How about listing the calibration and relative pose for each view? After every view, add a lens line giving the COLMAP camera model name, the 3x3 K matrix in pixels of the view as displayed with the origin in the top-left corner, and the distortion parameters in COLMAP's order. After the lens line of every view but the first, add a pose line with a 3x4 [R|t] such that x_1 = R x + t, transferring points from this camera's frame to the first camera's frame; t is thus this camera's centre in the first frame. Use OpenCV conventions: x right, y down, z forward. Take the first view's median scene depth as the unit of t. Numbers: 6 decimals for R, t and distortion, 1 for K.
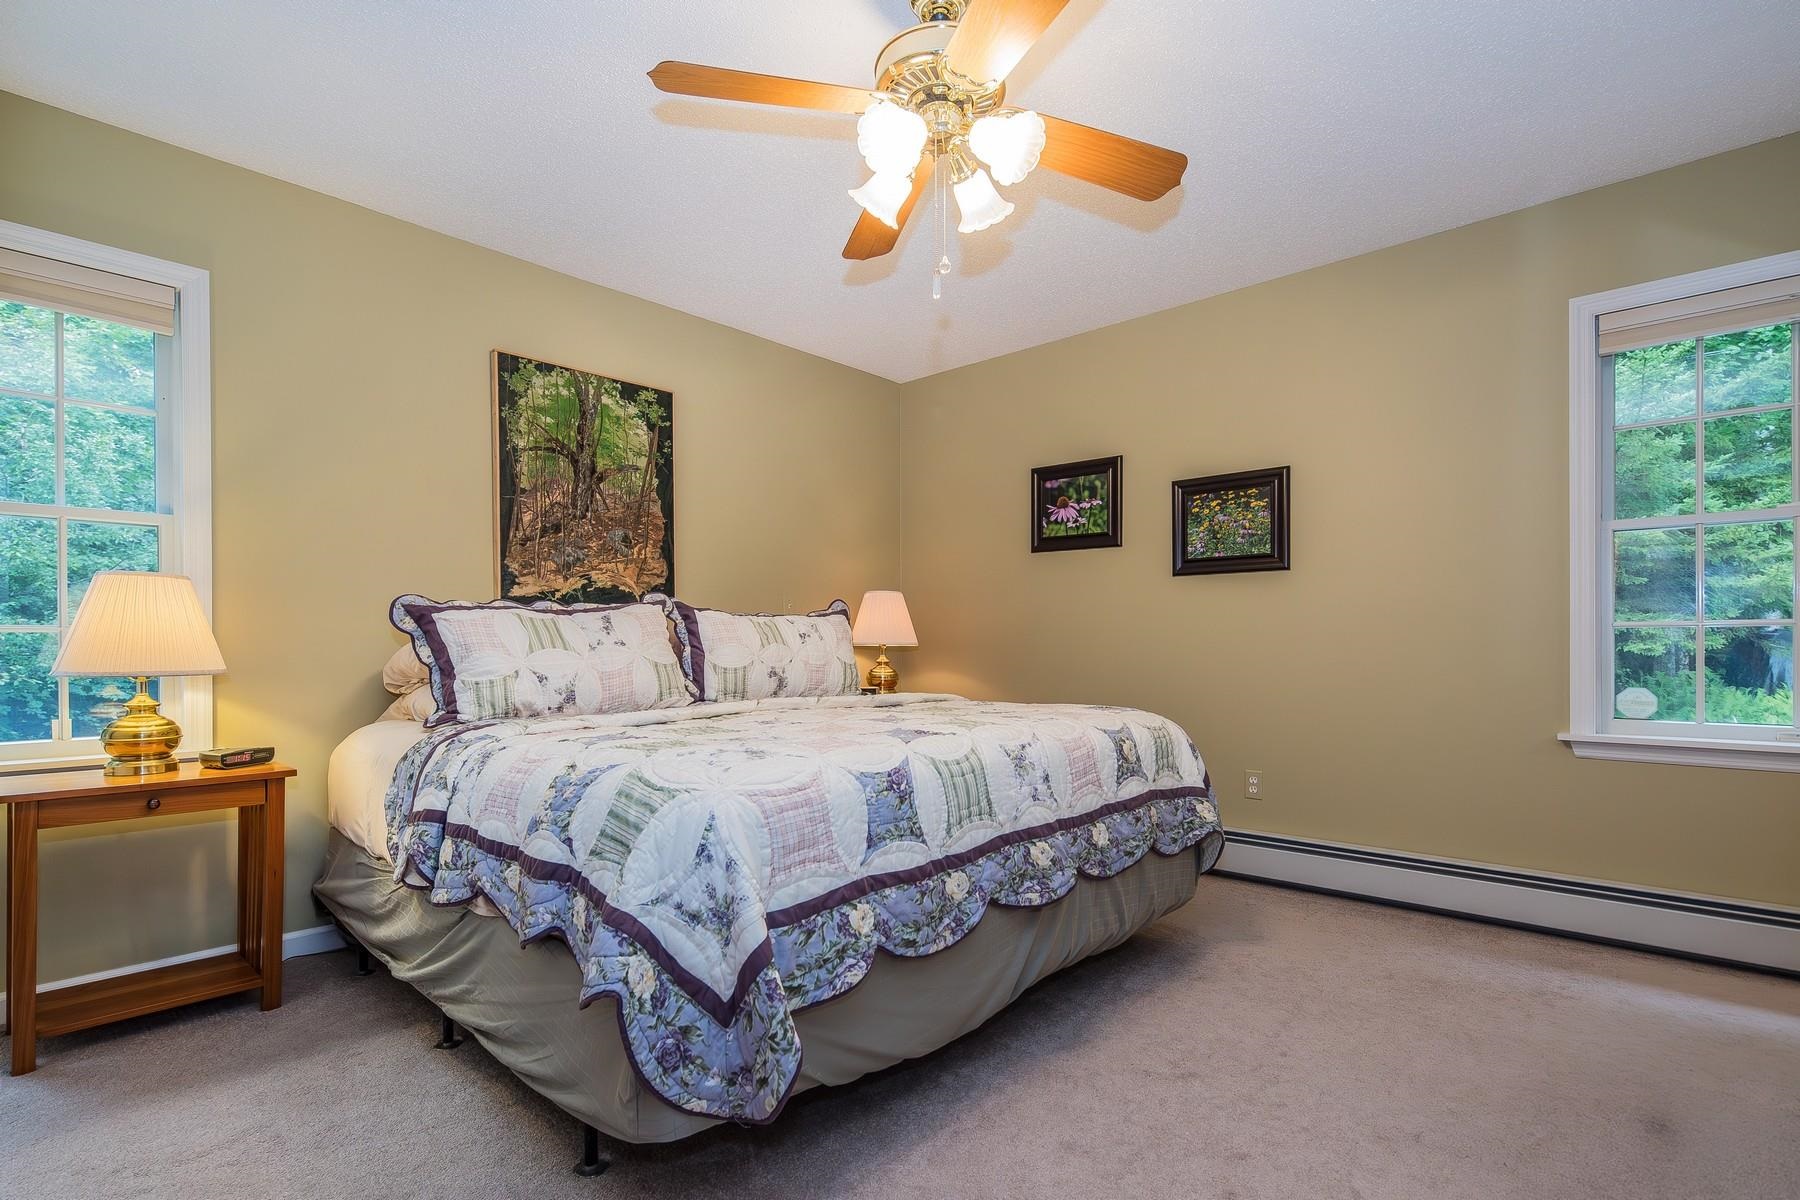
lens RADIAL K [[844.2, 0, 918.6], [0, 844.2, 648.6], [0, 0, 1]] dist [0.000206, 0.000354]
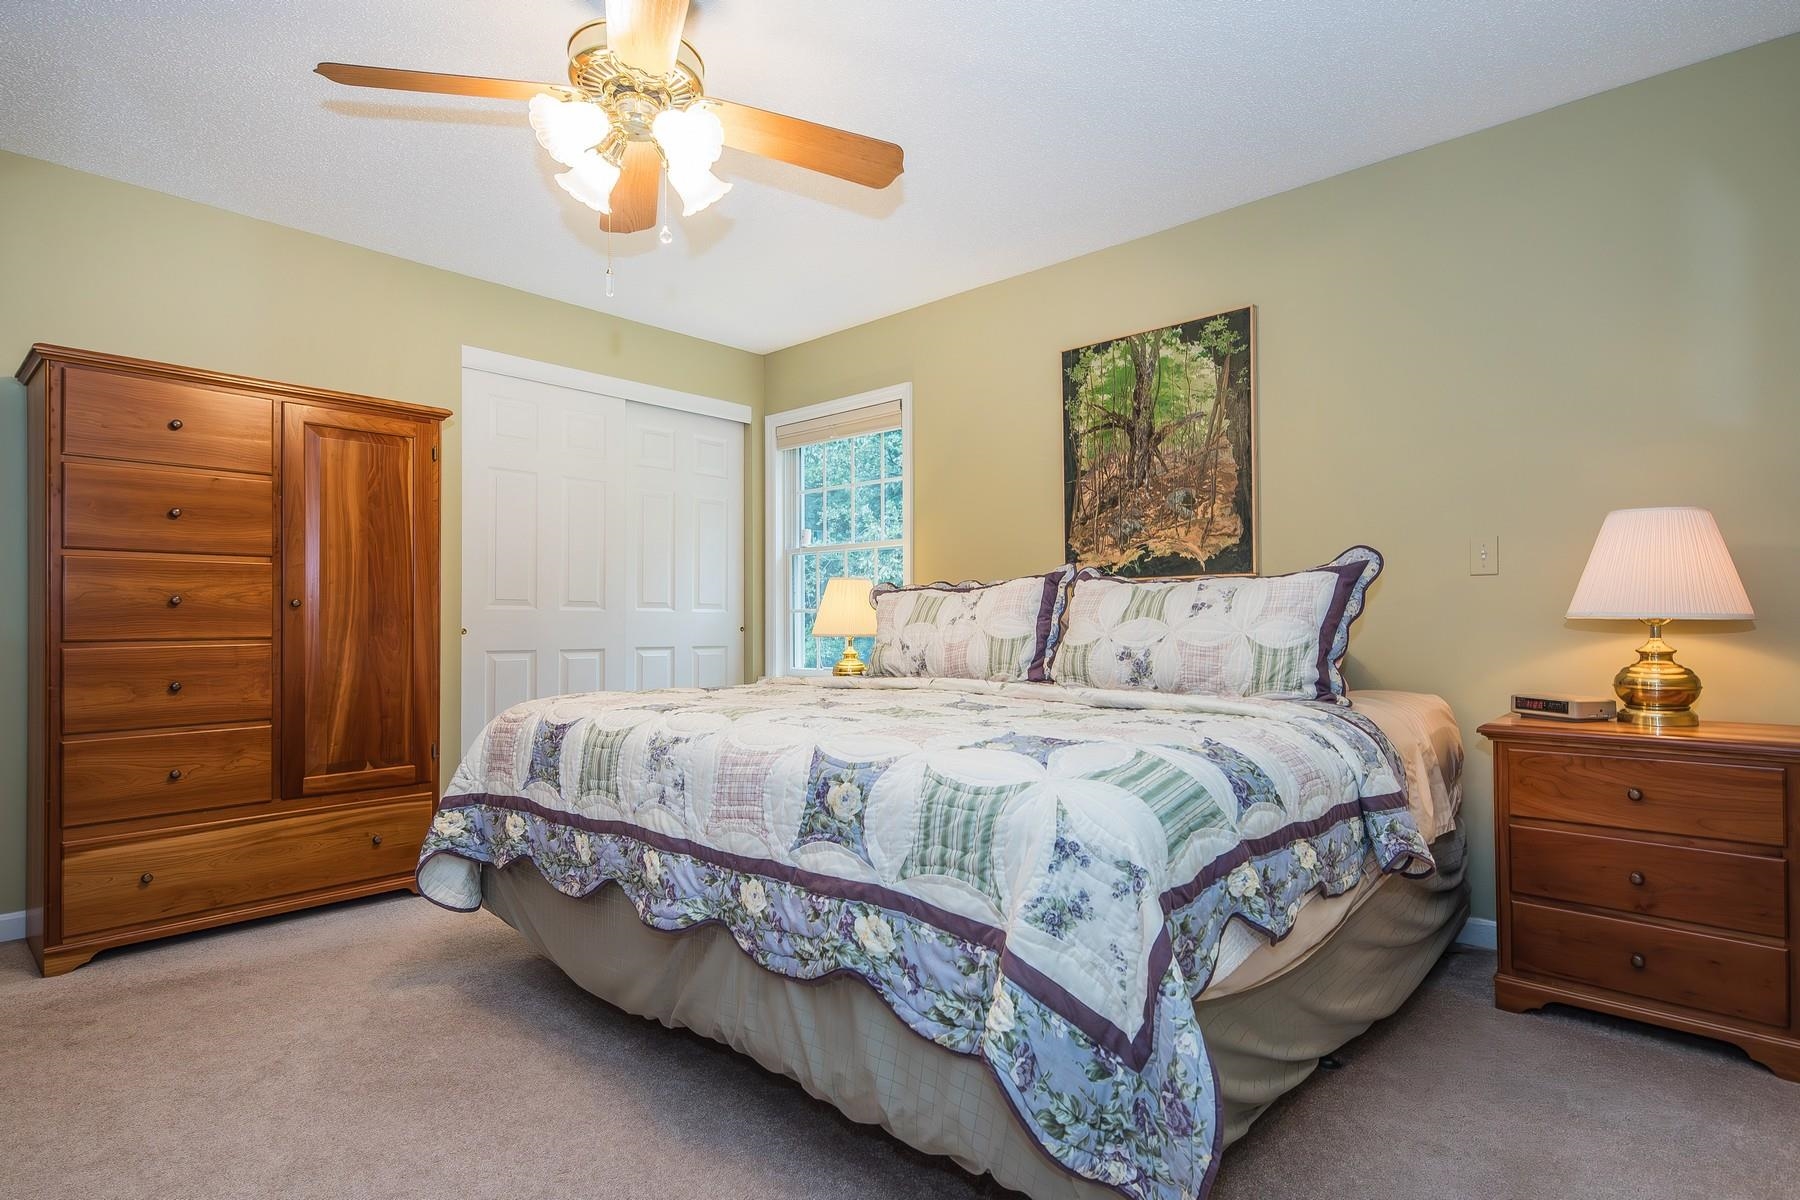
lens RADIAL K [[904.0, 0, 900.9], [0, 904.0, 598.0], [0, 0, 1]] dist [0.040173, 0.000866]
pose [[0.008858, -0.018235, -0.999794, 0.632512], [-0.003035, 0.999829, -0.018262, -0.008091], [0.999956, 0.003196, 0.008801, 0.727251]]
